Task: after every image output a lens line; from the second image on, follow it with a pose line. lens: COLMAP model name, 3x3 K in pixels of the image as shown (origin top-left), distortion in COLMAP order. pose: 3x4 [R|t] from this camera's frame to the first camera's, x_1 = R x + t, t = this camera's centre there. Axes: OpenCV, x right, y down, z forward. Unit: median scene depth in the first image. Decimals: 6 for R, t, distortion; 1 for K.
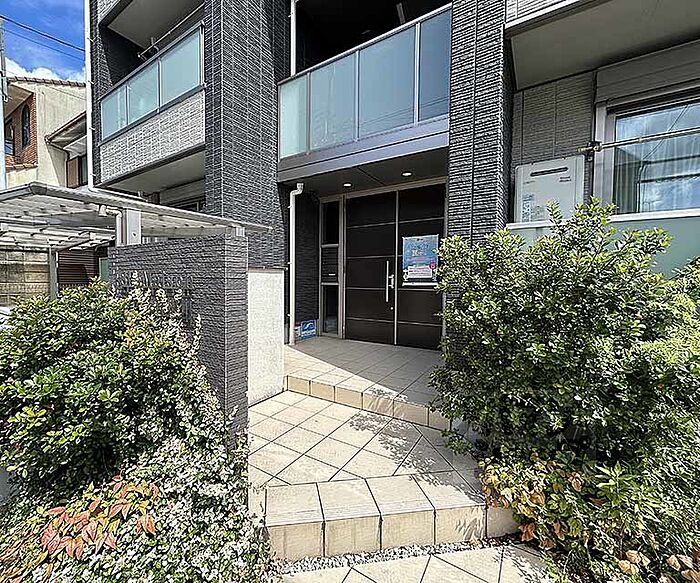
lens RADIAL K [[318.1, 0, 314.9], [0, 318.1, 283.7], [0, 0, 1]] dist [0.002750, 0.000644]
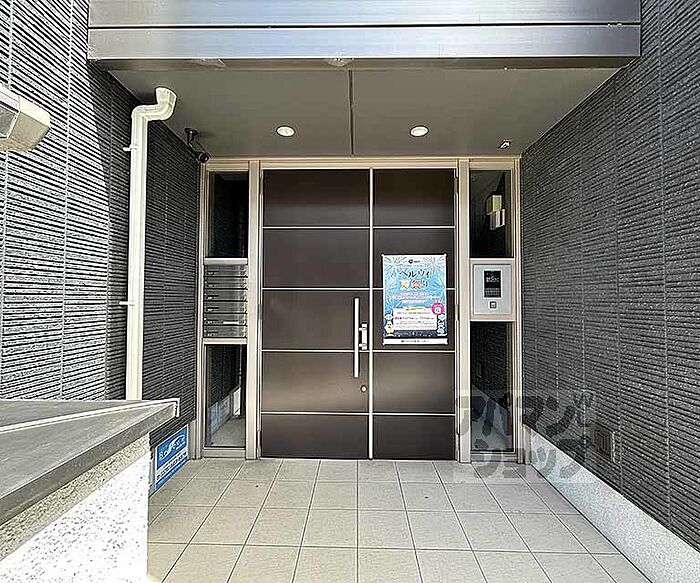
lens RADIAL K [[318.1, 0, 350.1], [0, 318.1, 287.9], [0, 0, 1]] dist [0.002750, 0.000644]
pose [[0.834428, 0.010505, 0.551017, -0.068638], [0.010856, 0.999311, -0.035492, -0.070629], [-0.551010, 0.035598, 0.833739, 0.571902]]
